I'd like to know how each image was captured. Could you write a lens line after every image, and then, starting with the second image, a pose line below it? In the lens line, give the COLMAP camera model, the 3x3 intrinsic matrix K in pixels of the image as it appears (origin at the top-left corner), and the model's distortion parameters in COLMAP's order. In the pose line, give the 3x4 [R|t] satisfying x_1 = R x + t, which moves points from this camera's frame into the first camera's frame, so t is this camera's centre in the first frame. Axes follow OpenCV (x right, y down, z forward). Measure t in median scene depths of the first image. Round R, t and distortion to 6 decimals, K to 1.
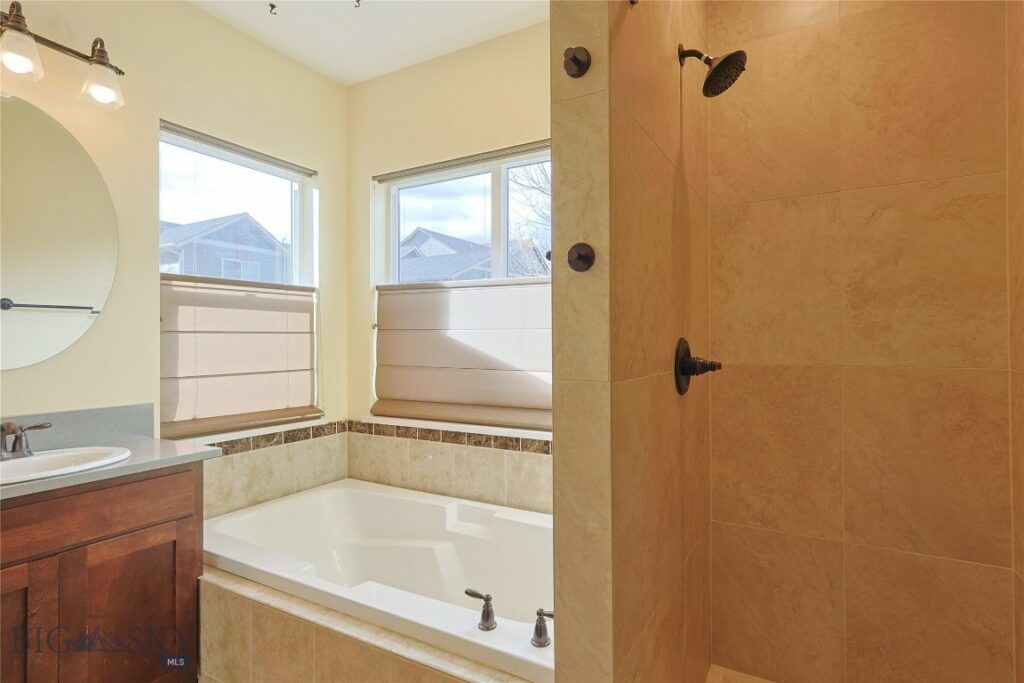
lens RADIAL K [[483.2, 0, 516.7], [0, 483.2, 336.3], [0, 0, 1]] dist [0.004288, 0.000021]
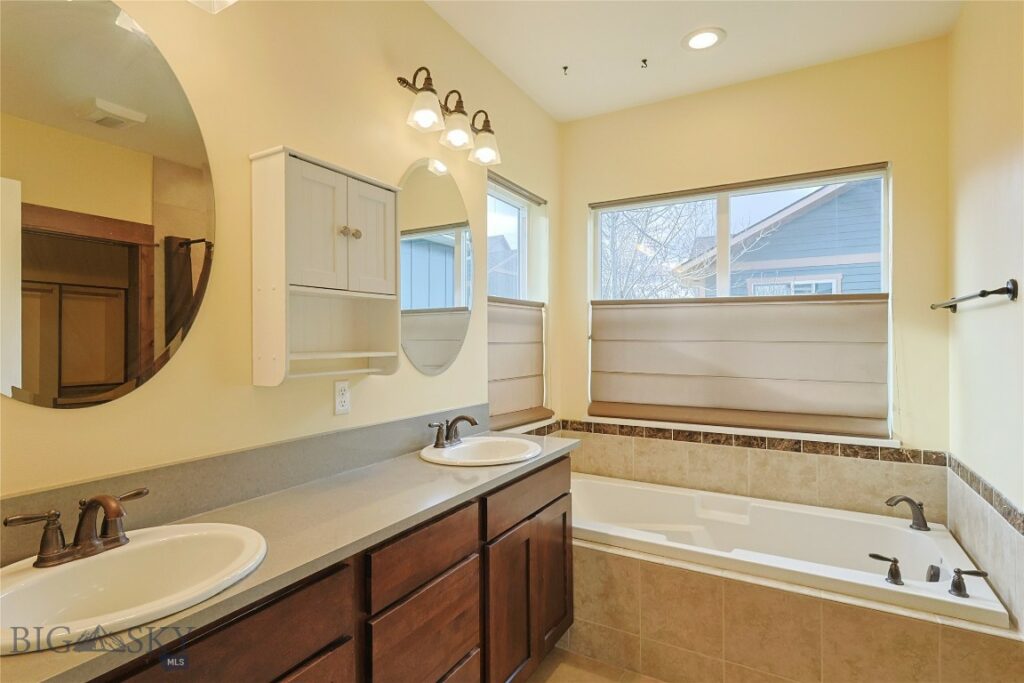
lens RADIAL K [[483.2, 0, 509.9], [0, 483.2, 343.1], [0, 0, 1]] dist [0.004288, 0.000021]
pose [[0.997476, 0.004365, -0.070870, -0.463153], [-0.003717, 0.999950, 0.009283, -0.018380], [0.070907, -0.008996, 0.997442, -0.160214]]
